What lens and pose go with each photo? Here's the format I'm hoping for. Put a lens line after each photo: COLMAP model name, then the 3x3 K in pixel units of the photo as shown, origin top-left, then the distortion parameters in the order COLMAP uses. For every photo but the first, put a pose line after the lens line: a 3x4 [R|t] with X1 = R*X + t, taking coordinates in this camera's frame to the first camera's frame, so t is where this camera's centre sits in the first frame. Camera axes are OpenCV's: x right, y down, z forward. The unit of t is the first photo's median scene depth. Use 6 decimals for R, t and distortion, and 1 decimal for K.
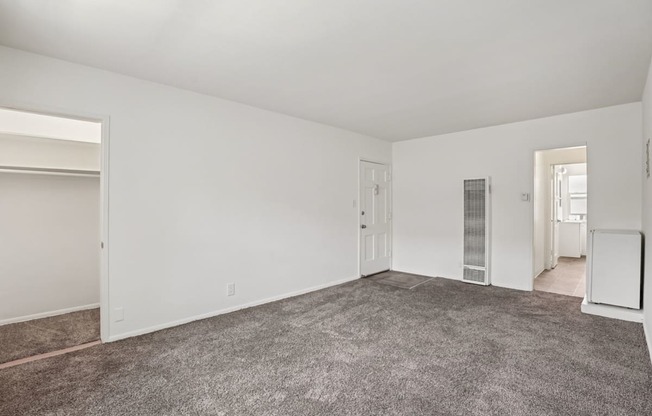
lens RADIAL K [[296.3, 0, 324.6], [0, 296.3, 205.3], [0, 0, 1]] dist [-0.001210, -0.000182]
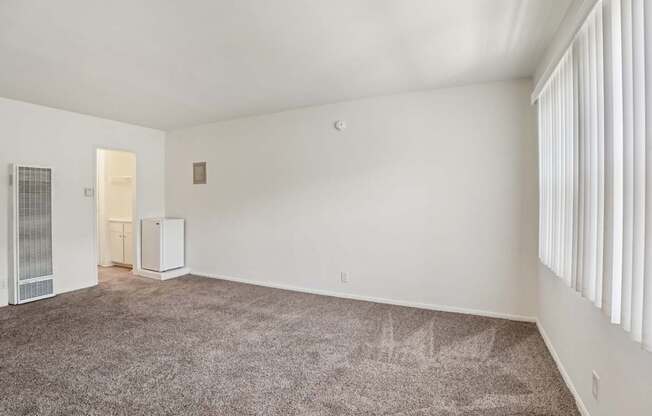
lens RADIAL K [[296.3, 0, 324.6], [0, 296.3, 205.3], [0, 0, 1]] dist [-0.001210, -0.000182]
pose [[-0.265907, -0.013712, 0.963901, -0.458751], [-0.001039, 0.999902, 0.013937, 0.001111], [-0.963998, 0.002705, -0.265896, 0.477028]]
